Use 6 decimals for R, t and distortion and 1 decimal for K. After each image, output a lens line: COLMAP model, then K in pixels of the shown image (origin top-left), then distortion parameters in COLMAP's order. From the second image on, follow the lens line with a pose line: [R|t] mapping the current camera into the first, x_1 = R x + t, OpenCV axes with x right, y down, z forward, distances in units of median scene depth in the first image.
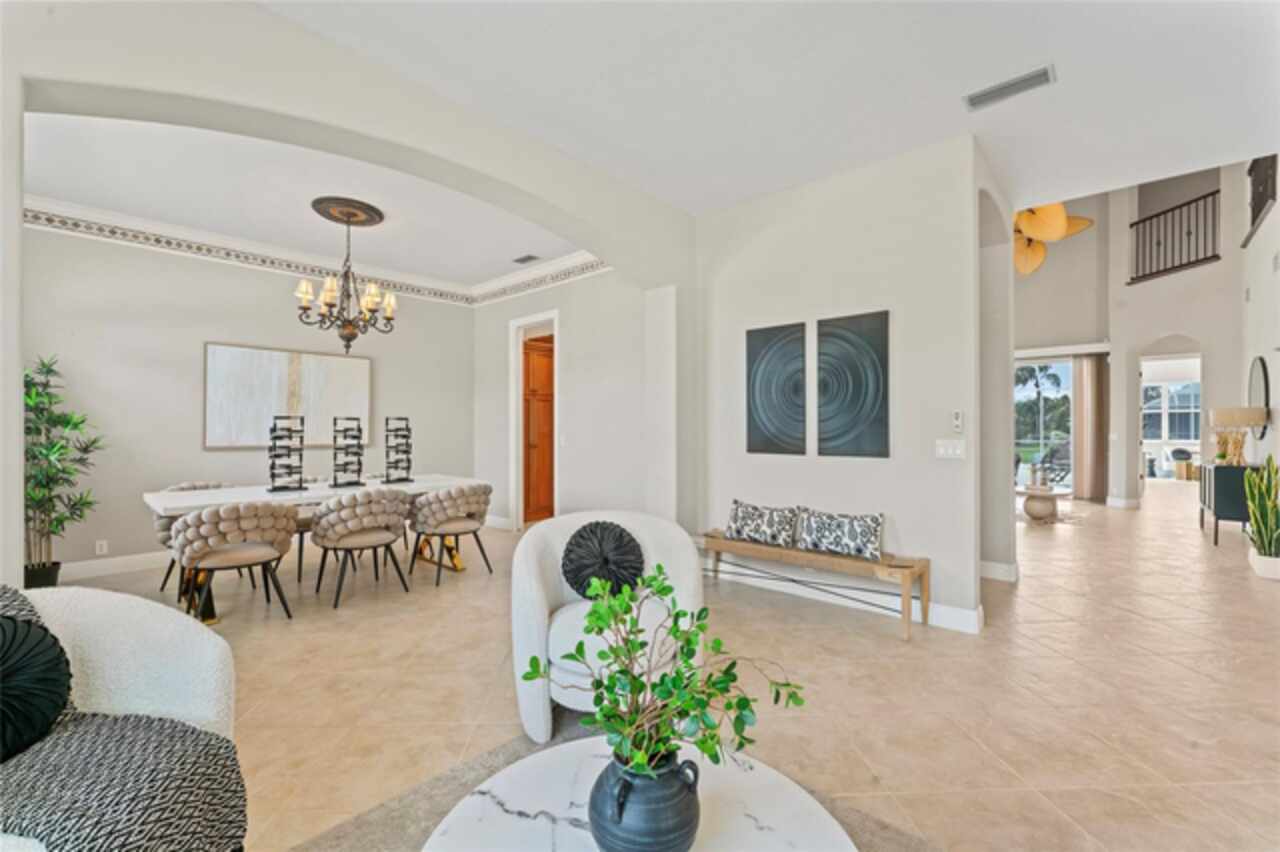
lens RADIAL K [[537.3, 0, 639.5], [0, 537.3, 423.5], [0, 0, 1]] dist [-0.003385, 0.000011]
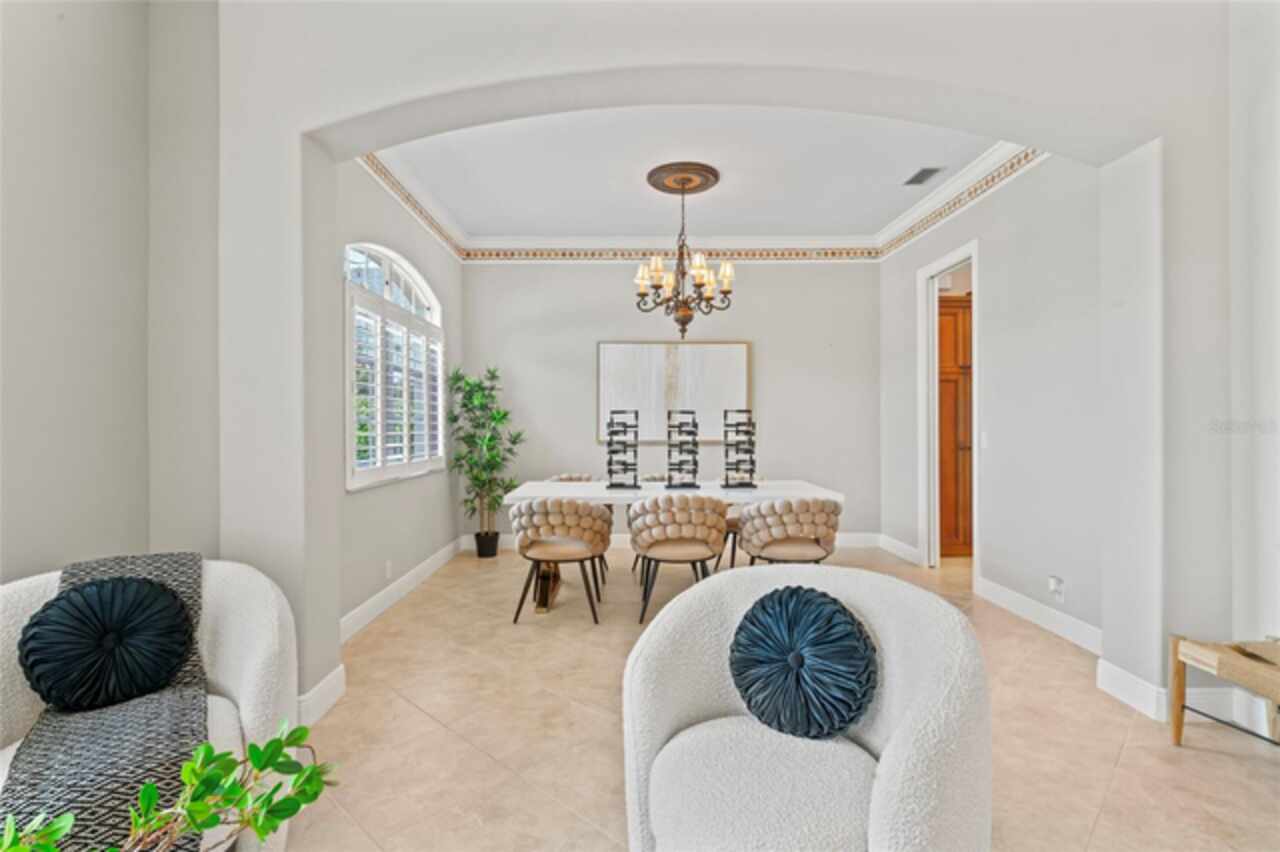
lens RADIAL K [[625.7, 0, 638.7], [0, 625.7, 422.3], [0, 0, 1]] dist [0.000400, -0.000175]
pose [[0.682991, -0.002627, -0.730422, 0.170359], [0.009825, 0.999936, 0.005591, 0.001577], [0.730361, -0.010995, 0.682973, 0.246940]]
